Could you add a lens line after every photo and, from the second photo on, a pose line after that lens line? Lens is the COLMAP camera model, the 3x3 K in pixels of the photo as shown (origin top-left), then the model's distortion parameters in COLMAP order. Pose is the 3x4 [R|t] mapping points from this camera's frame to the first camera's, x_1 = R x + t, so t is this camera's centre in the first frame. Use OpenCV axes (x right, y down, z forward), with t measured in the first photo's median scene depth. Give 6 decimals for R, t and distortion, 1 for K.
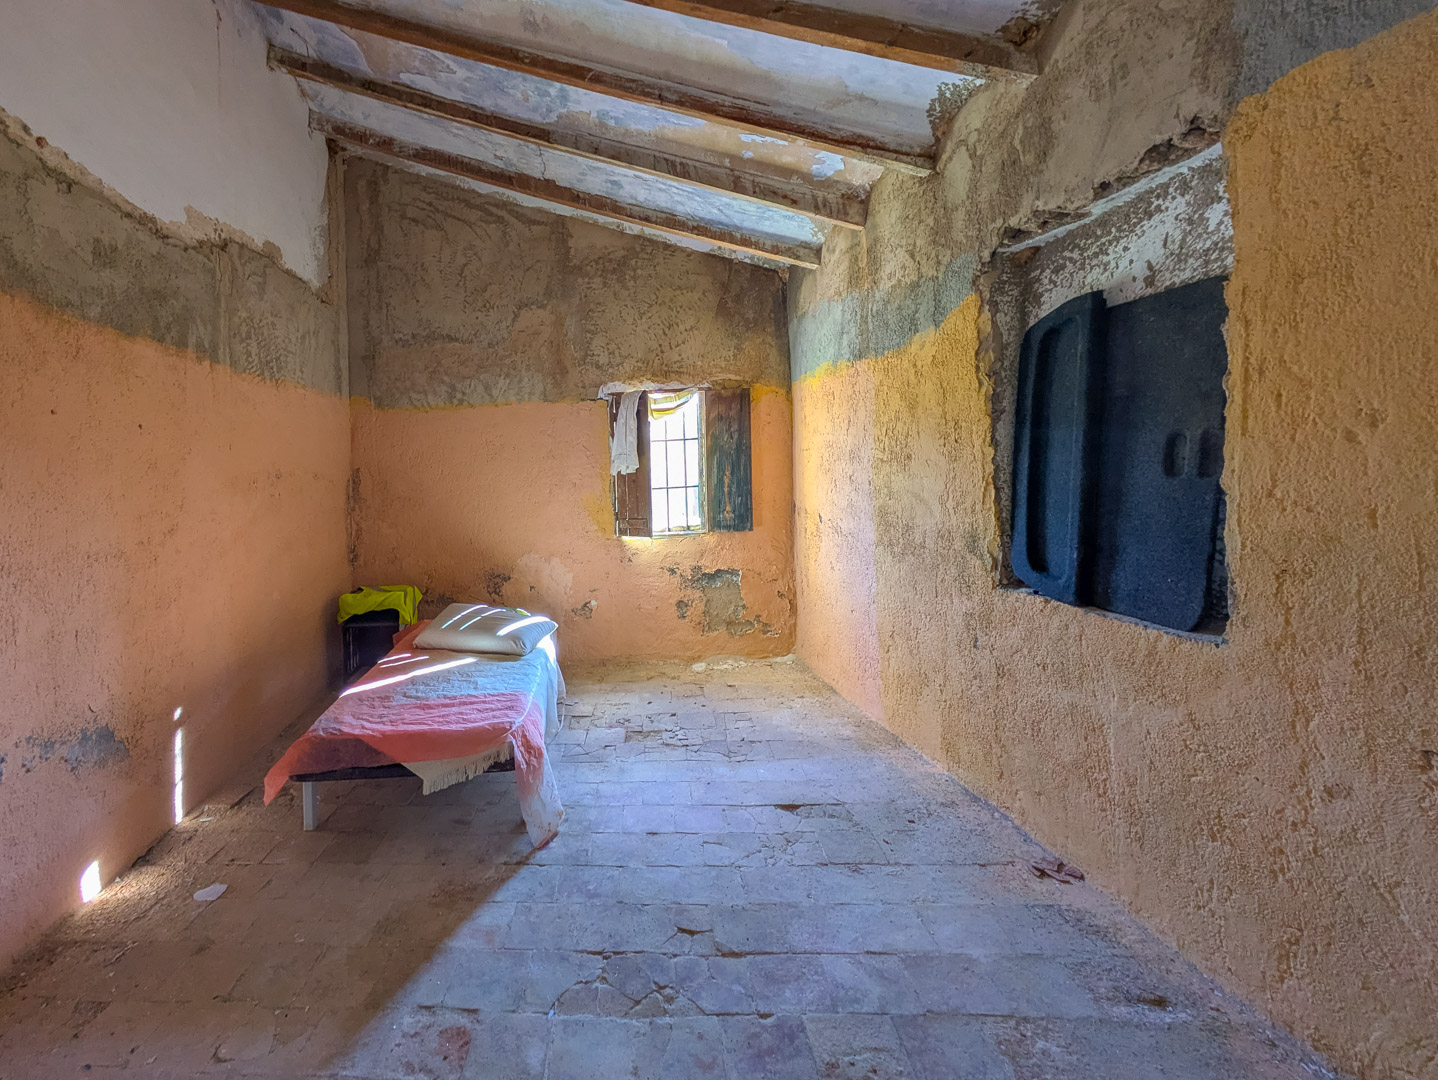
lens RADIAL K [[578.1, 0, 716.5], [0, 578.1, 570.8], [0, 0, 1]] dist [0.000751, 0.000874]
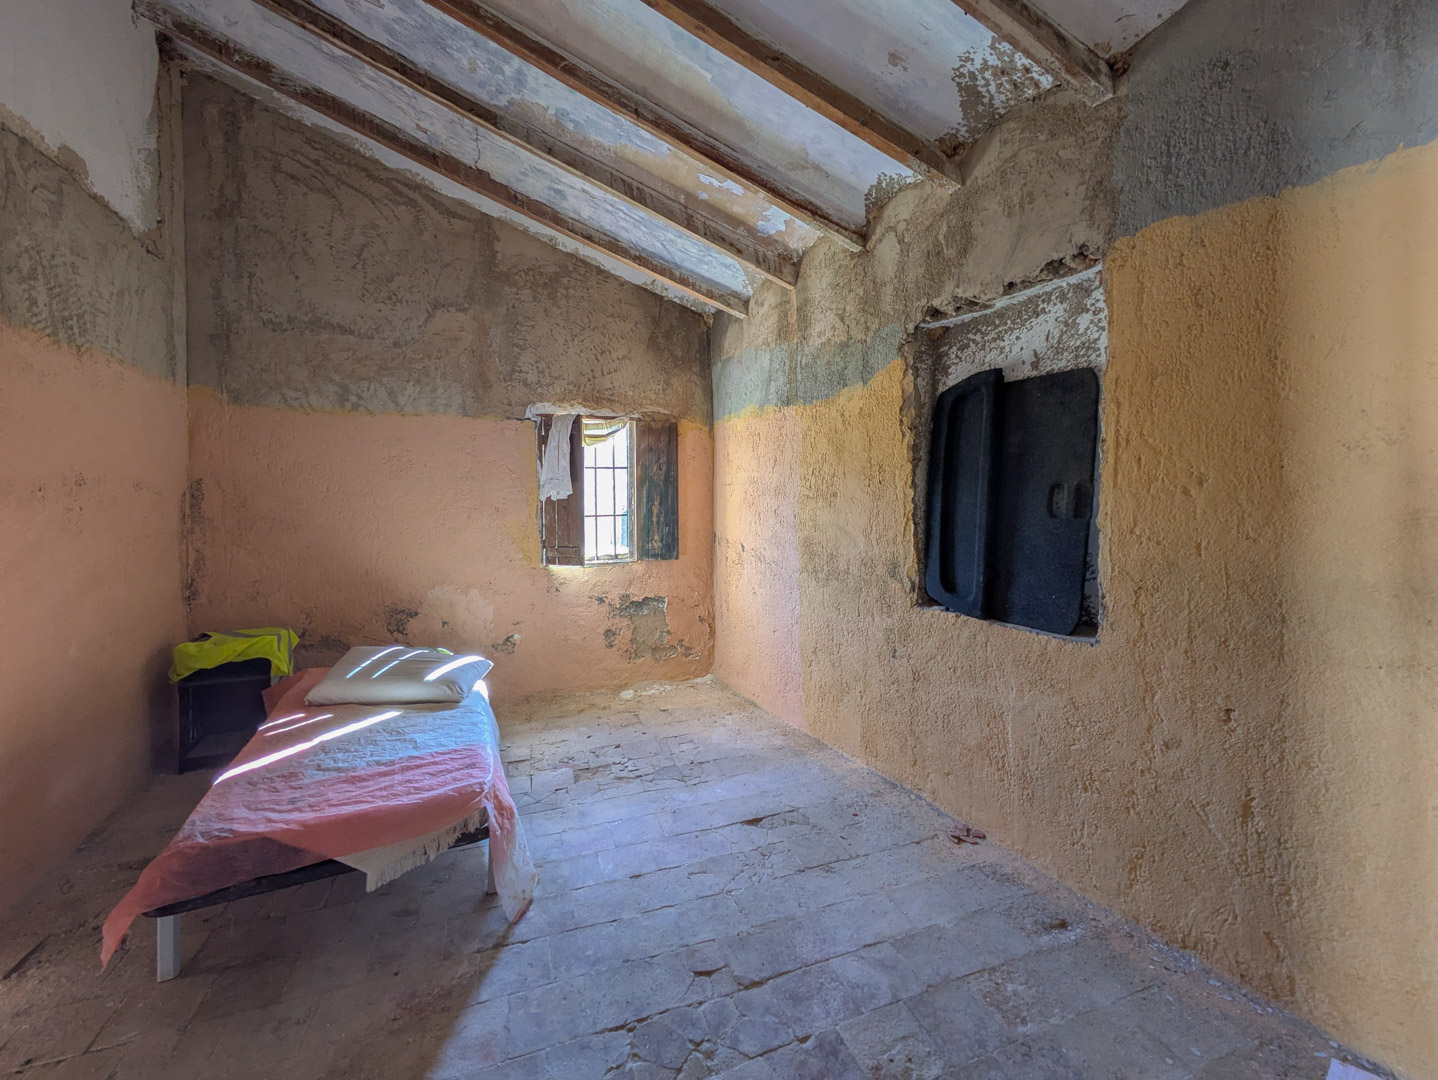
lens RADIAL K [[508.5, 0, 719.4], [0, 508.5, 588.3], [0, 0, 1]] dist [-0.000995, 0.000552]
pose [[0.936595, -0.020874, 0.349792, -0.267503], [0.025632, 0.999631, -0.008978, -0.009337], [-0.349475, 0.017375, 0.936785, 0.160142]]
